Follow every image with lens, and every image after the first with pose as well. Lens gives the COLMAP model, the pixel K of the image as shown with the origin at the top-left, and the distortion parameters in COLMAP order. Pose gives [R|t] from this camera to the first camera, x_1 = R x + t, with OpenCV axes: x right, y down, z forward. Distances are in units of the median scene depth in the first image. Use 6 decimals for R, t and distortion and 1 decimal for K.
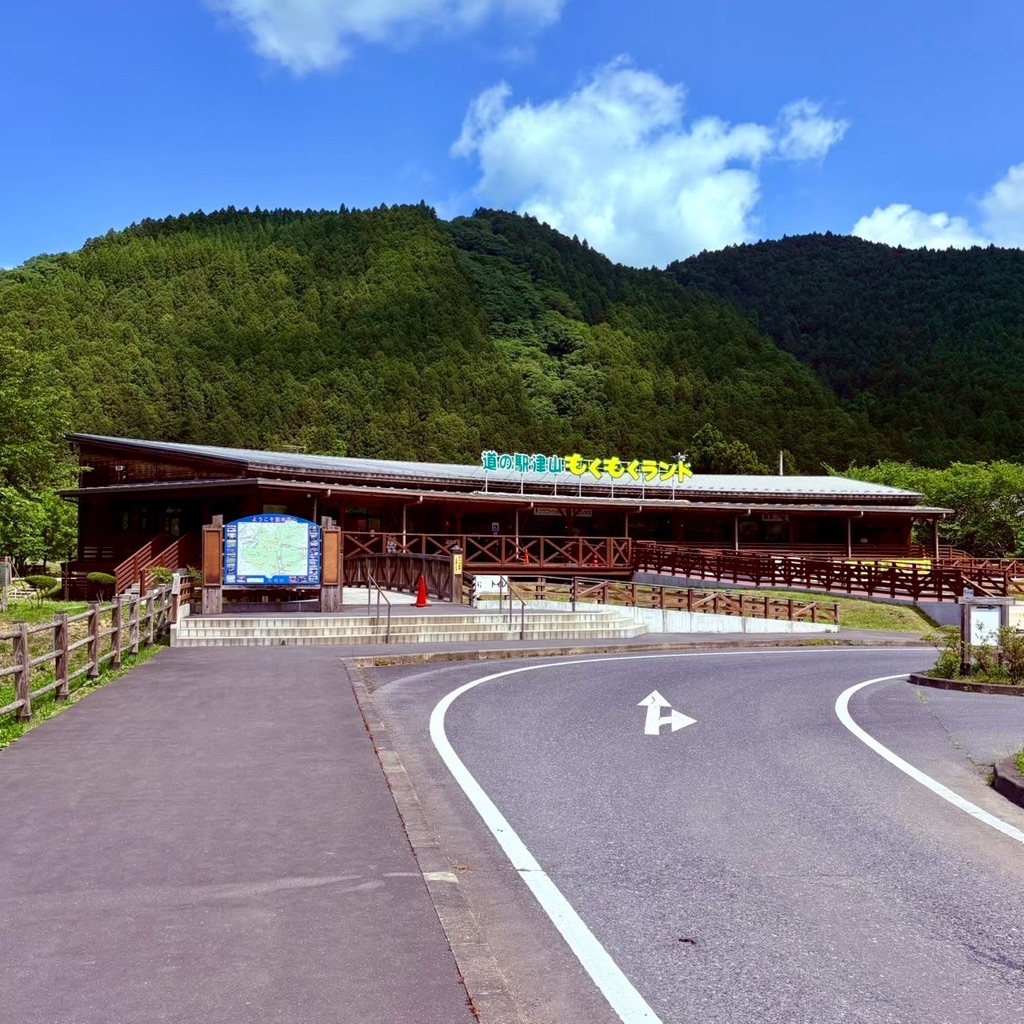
lens RADIAL K [[1220.6, 0, 511.2], [0, 1220.6, 534.4], [0, 0, 1]] dist [0.159865, -0.469668]
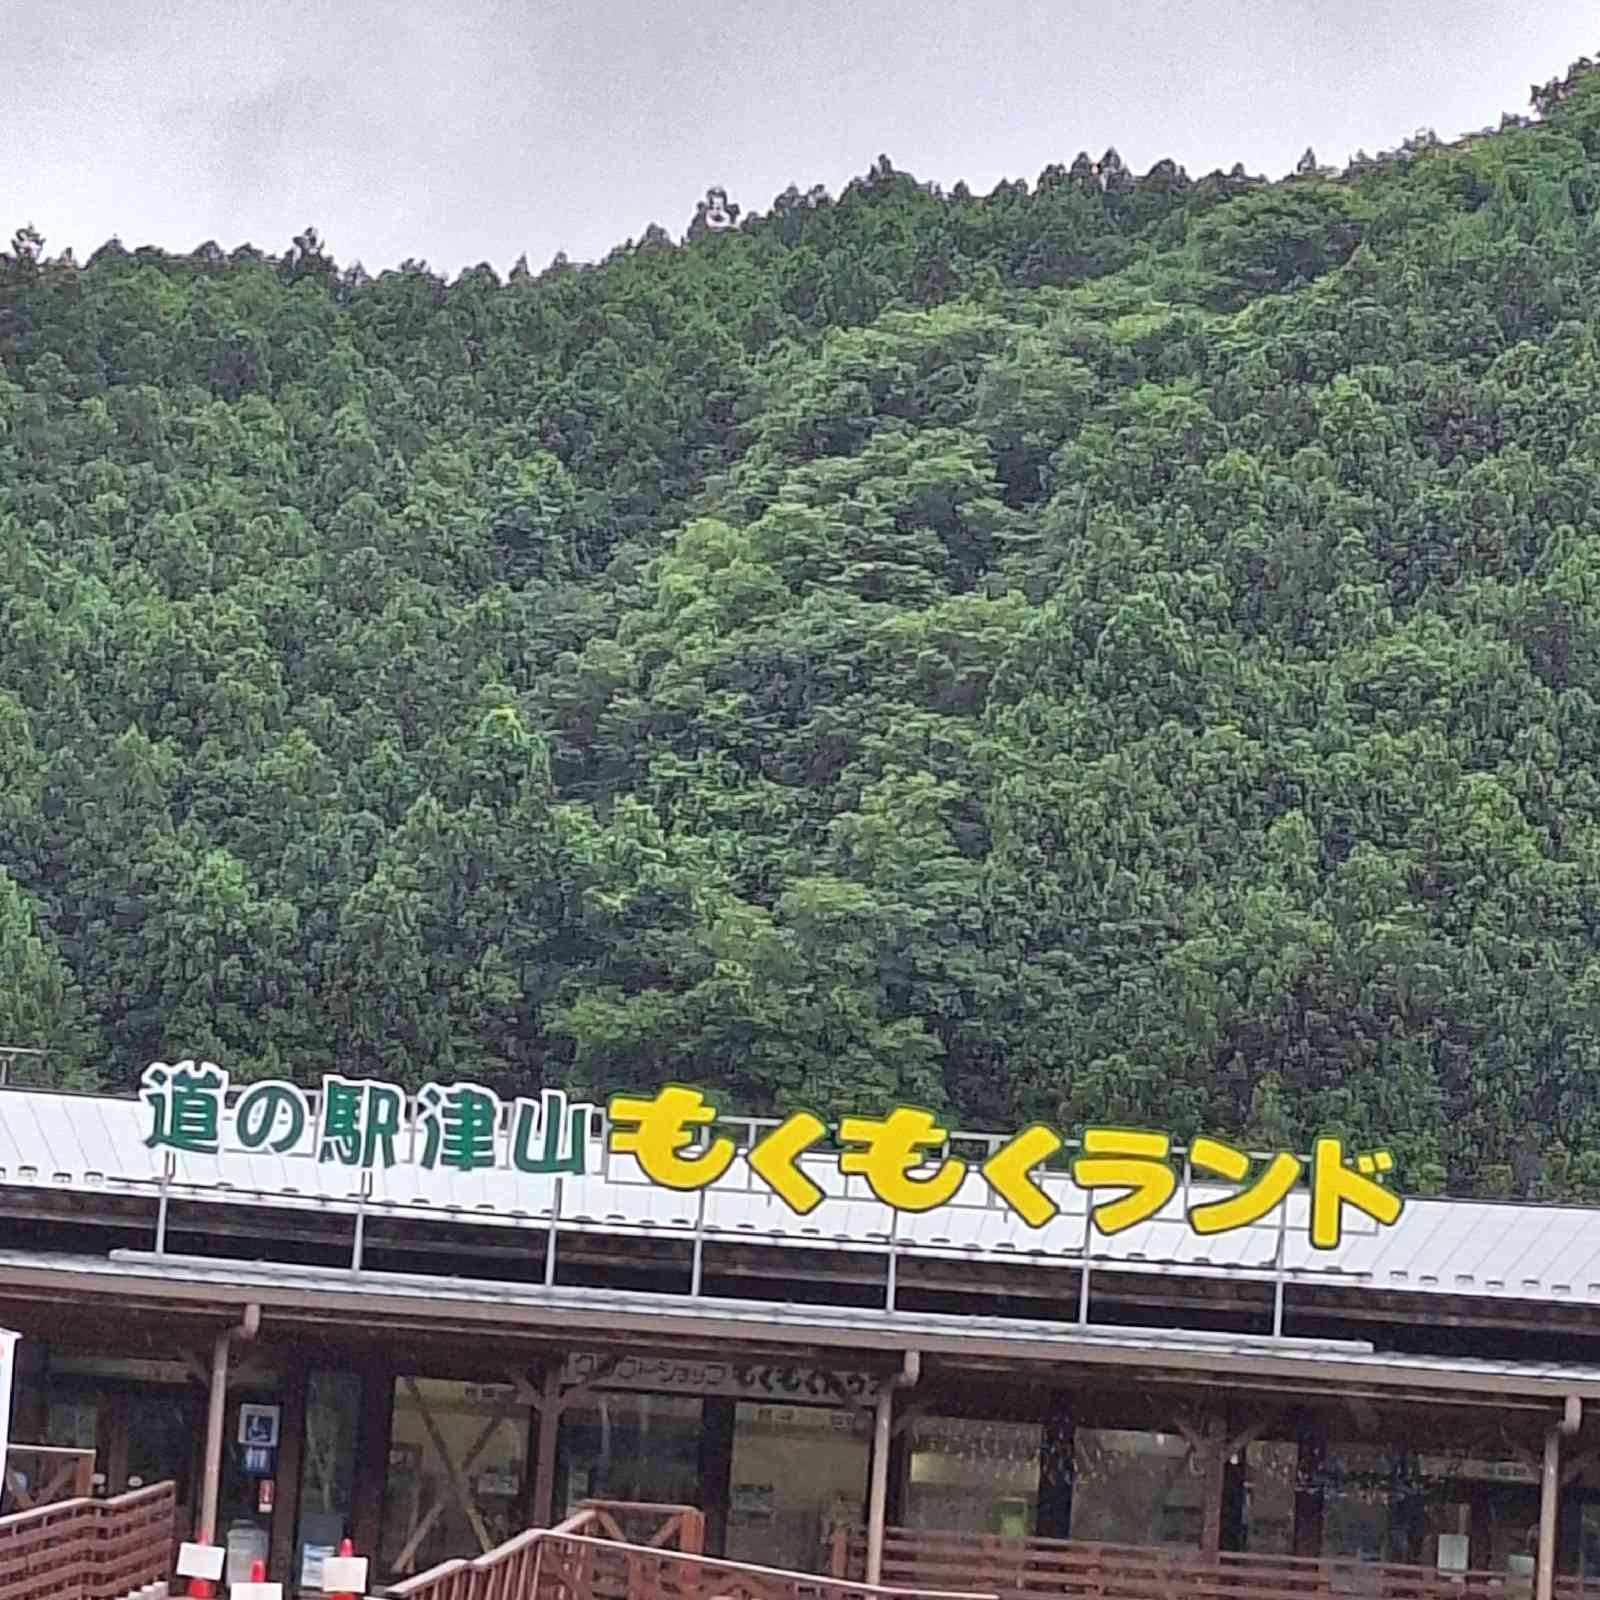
lens RADIAL K [[7759.6, 0, 644.8], [0, 7759.6, 799.0], [0, 0, 1]] dist [0.091095, 4.734500]
pose [[0.843506, -0.005140, -0.537095, 0.392192], [-0.056155, 0.993630, -0.097700, 0.007189], [0.534176, 0.112572, 0.837844, -0.052879]]
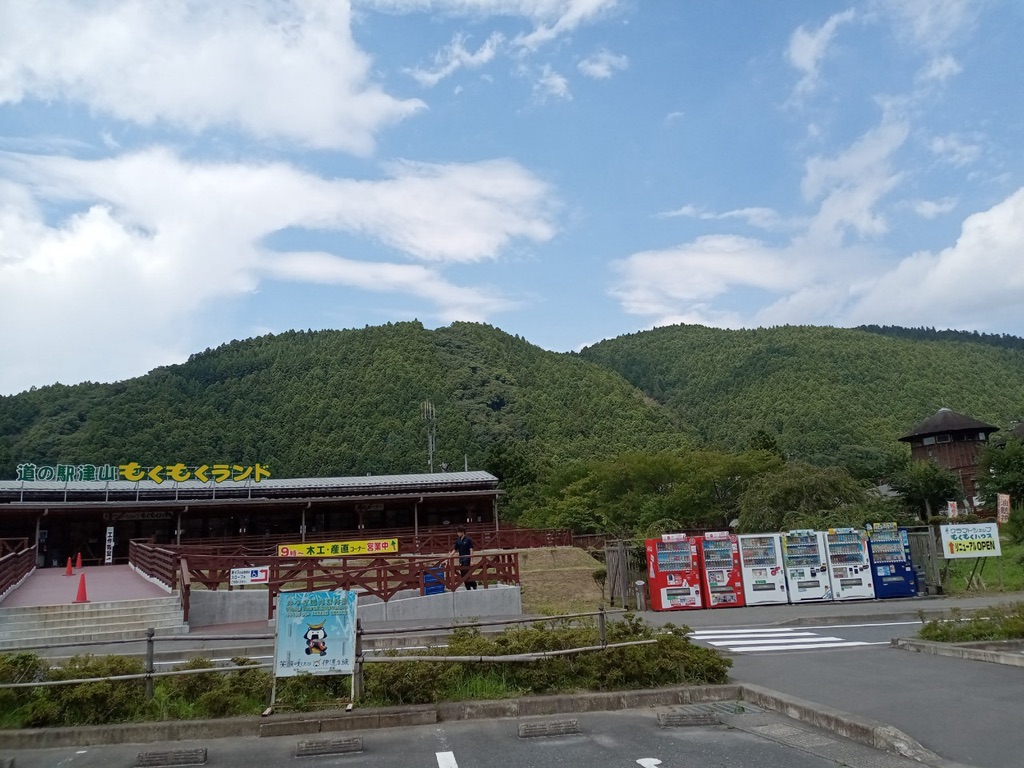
lens RADIAL K [[781.9, 0, 512.0], [0, 781.9, 384.0], [0, 0, 1]] dist [0.132444, -0.210753]
pose [[0.998026, -0.062671, -0.004099, 0.212407], [0.060856, 0.981125, -0.183549, 0.009708], [0.015525, 0.182937, 0.983002, 0.145232]]
